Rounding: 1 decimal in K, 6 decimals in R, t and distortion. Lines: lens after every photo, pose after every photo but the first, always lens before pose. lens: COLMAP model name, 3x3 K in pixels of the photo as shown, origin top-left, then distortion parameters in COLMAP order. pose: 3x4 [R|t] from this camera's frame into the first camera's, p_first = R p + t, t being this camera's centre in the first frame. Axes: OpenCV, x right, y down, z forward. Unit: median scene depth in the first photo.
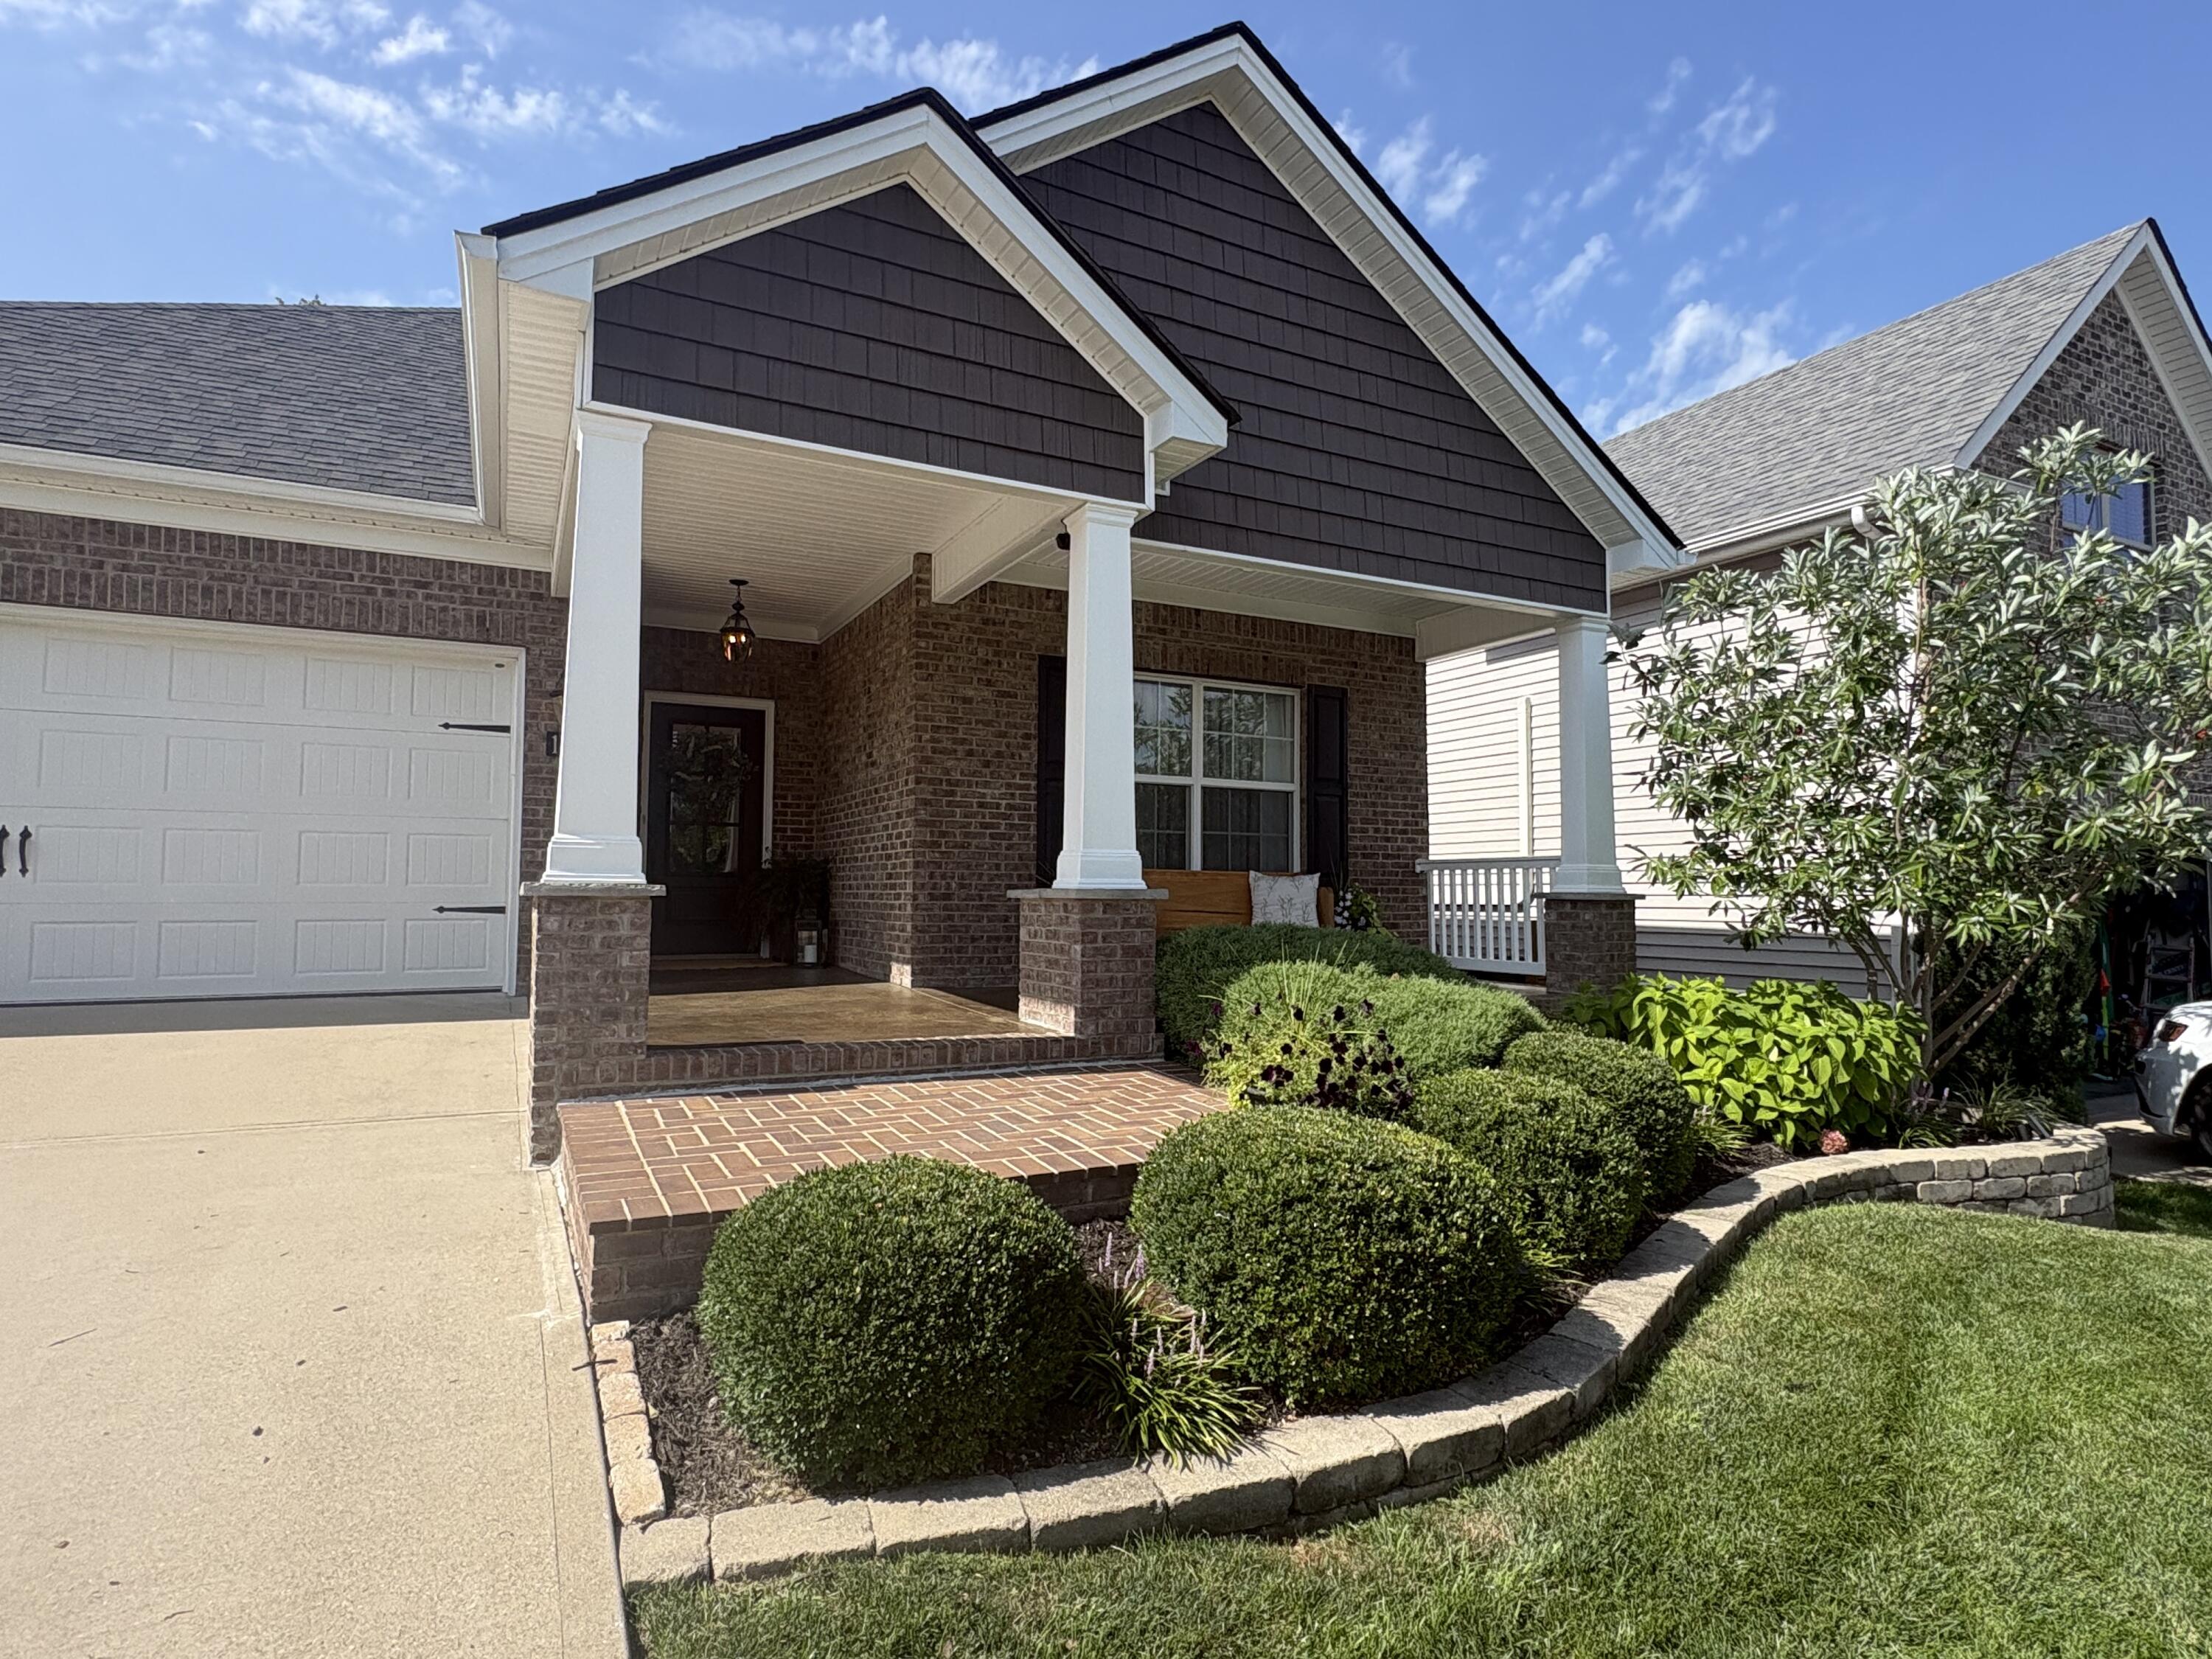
lens RADIAL K [[1165.2, 0, 1114.9], [0, 1165.2, 836.0], [0, 0, 1]] dist [0.003467, -0.000083]
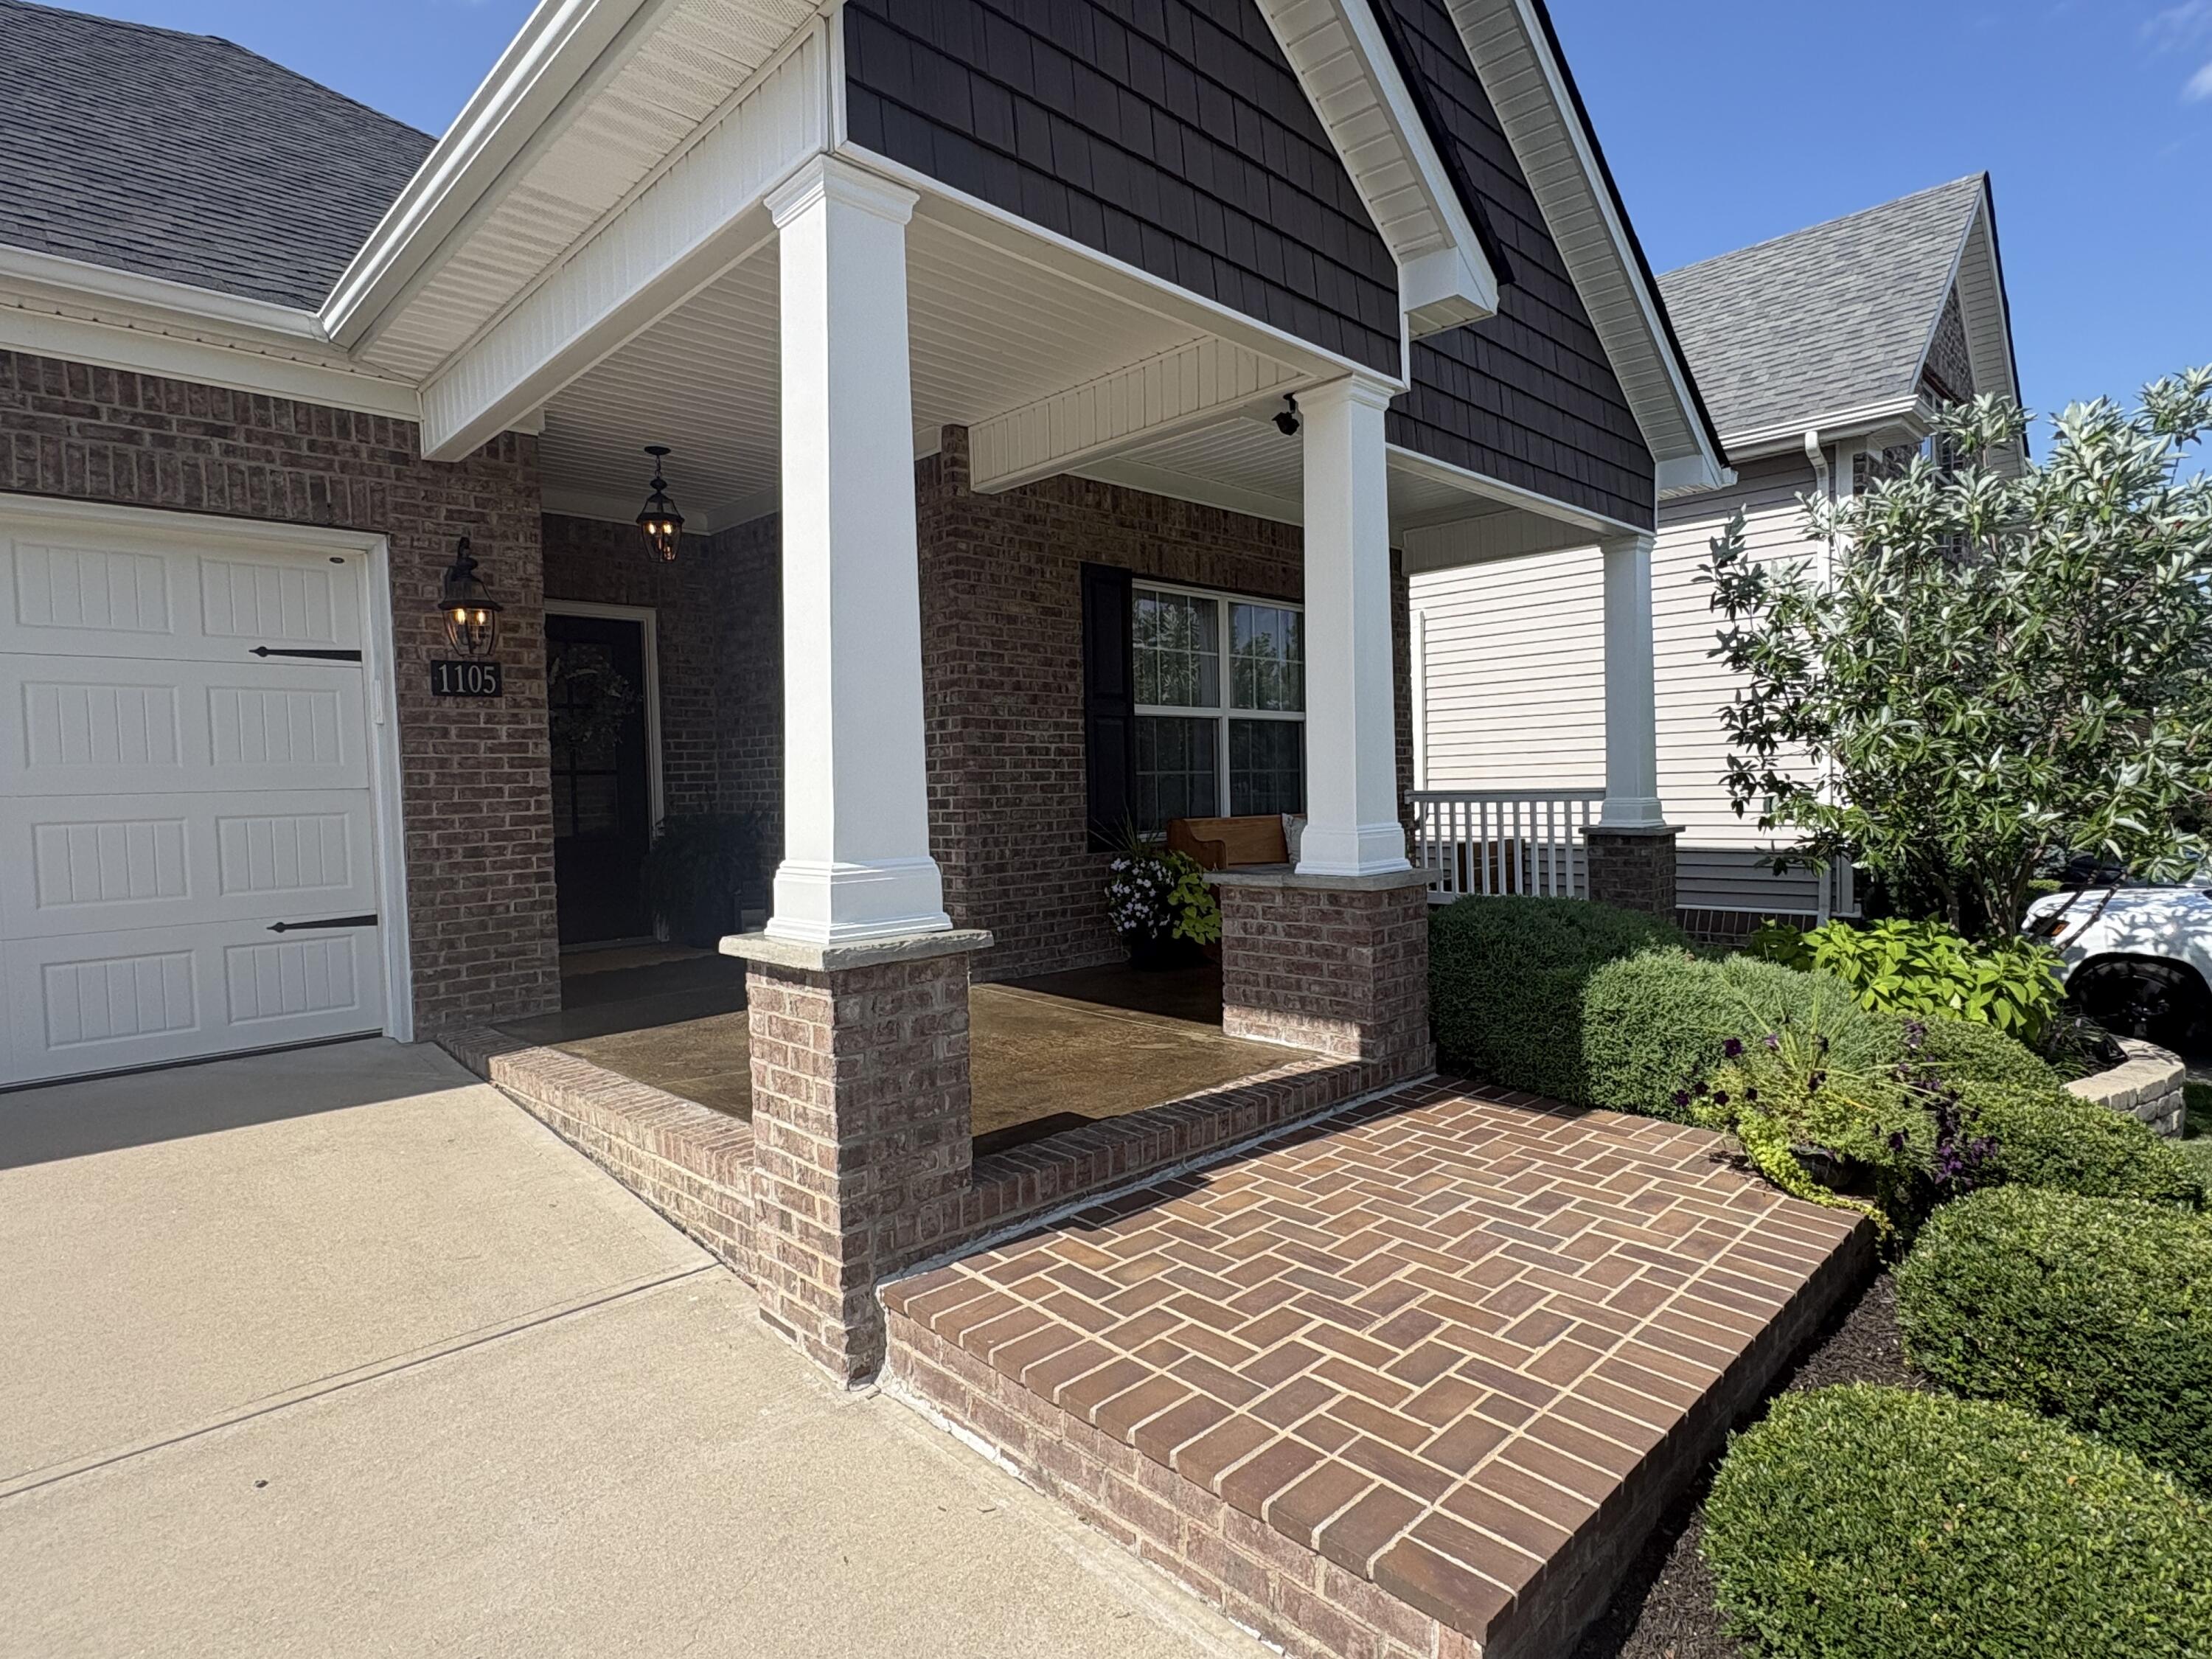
lens RADIAL K [[1165.2, 0, 1097.8], [0, 1165.2, 831.4], [0, 0, 1]] dist [0.003467, -0.000083]
pose [[0.955673, -0.042969, 0.291277, -0.317653], [0.017801, 0.995916, 0.088510, -0.043134], [-0.293891, -0.079401, 0.952535, 0.222565]]
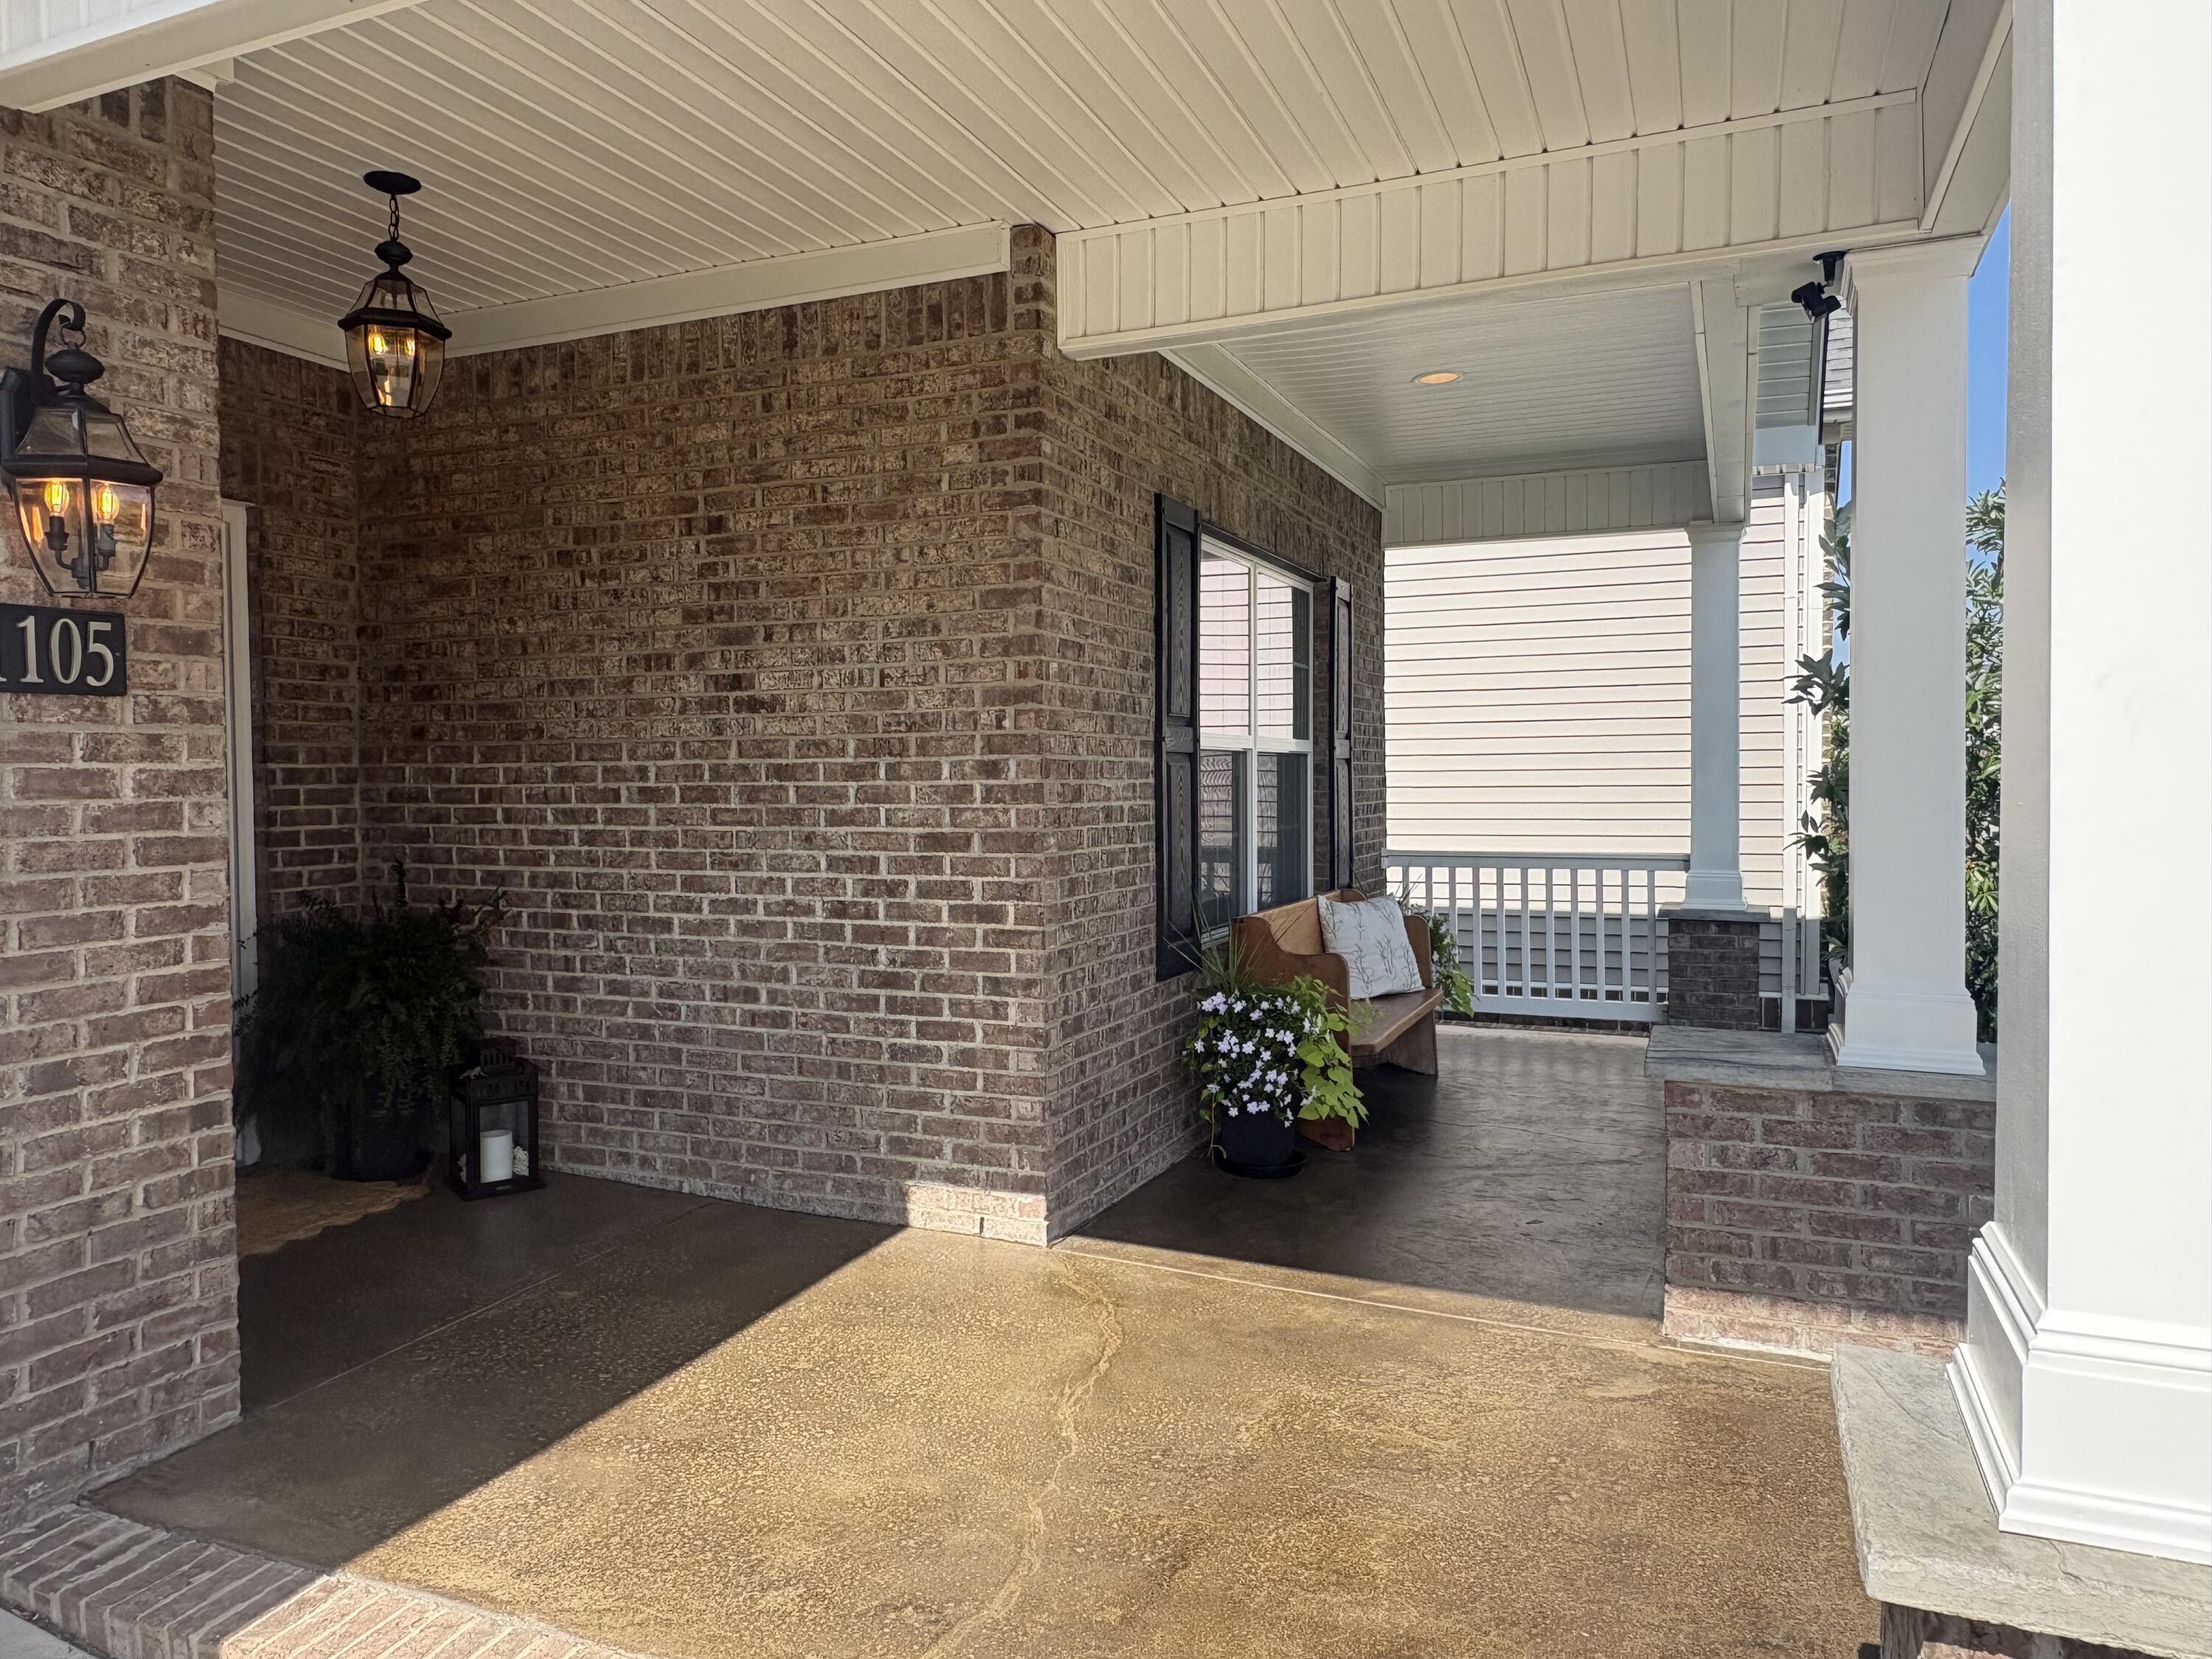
lens RADIAL K [[1476.8, 0, 1100.2], [0, 1476.8, 817.2], [0, 0, 1]] dist [0.002015, -0.000618]
pose [[0.776090, -0.029852, 0.629915, -0.501236], [-0.019172, 0.997300, 0.070885, -0.069141], [-0.630330, -0.067090, 0.773423, 0.567985]]
